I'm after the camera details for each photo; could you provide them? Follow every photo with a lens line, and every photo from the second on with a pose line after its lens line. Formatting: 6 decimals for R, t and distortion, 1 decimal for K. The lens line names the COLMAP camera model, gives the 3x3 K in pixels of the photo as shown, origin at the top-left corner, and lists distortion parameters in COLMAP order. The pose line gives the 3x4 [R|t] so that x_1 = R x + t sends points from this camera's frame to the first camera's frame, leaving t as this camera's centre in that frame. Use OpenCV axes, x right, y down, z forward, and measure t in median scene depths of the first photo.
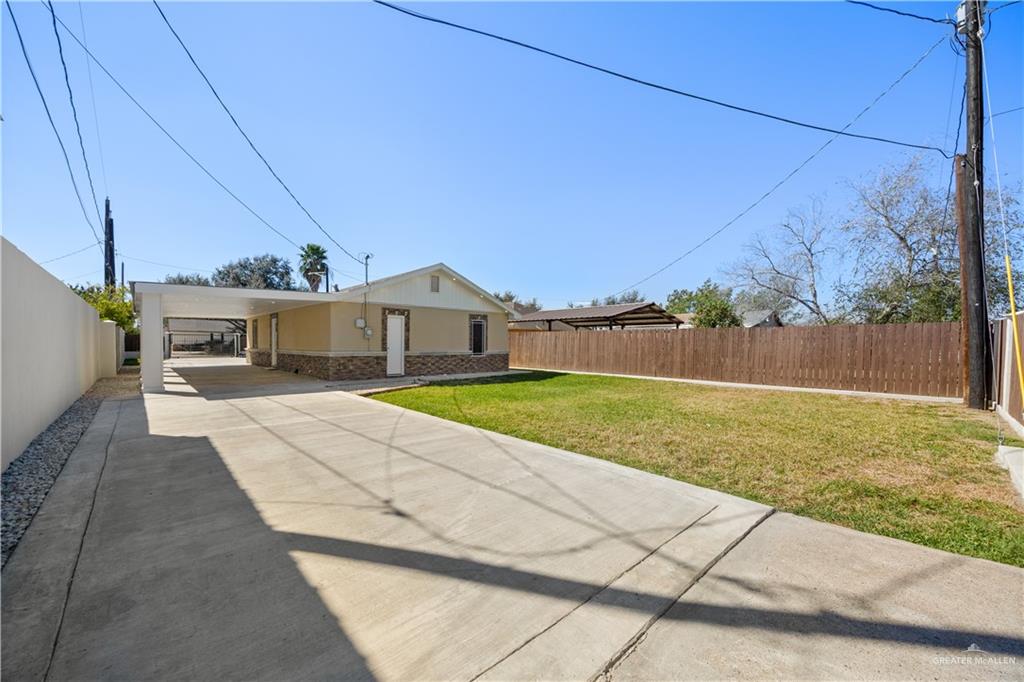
lens RADIAL K [[395.4, 0, 504.8], [0, 395.4, 344.3], [0, 0, 1]] dist [0.001987, -0.000060]
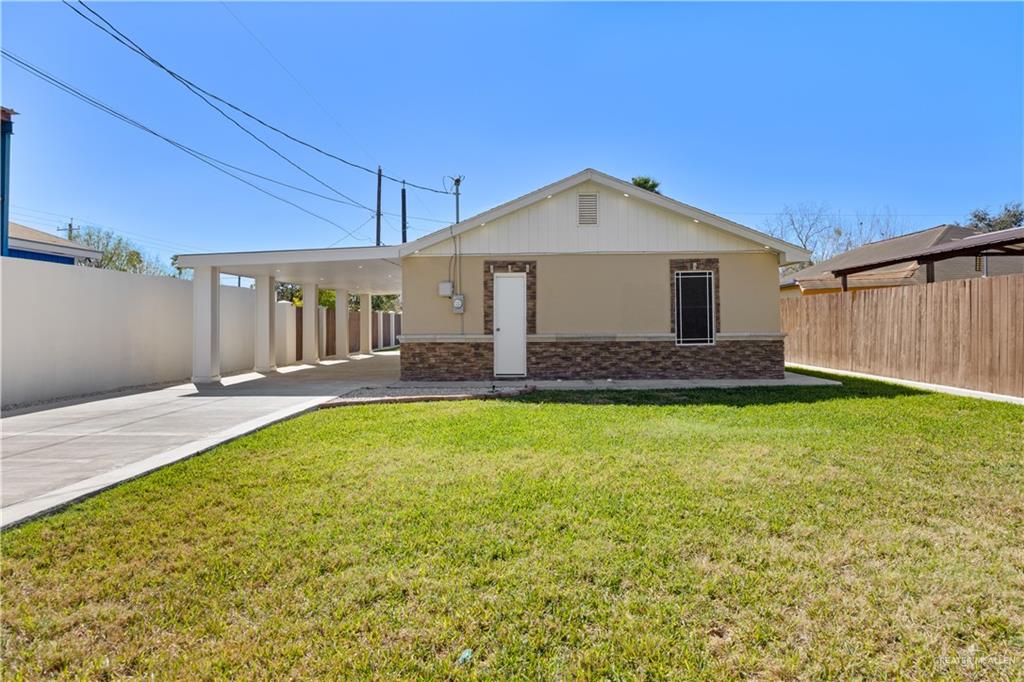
lens RADIAL K [[616.8, 0, 519.9], [0, 616.8, 316.0], [0, 0, 1]] dist [0.003346, 0.000935]
pose [[0.700512, -0.023347, -0.713259, 0.367548], [0.013413, 0.999719, -0.019550, 0.007744], [0.713515, 0.004128, 0.700628, 0.363934]]
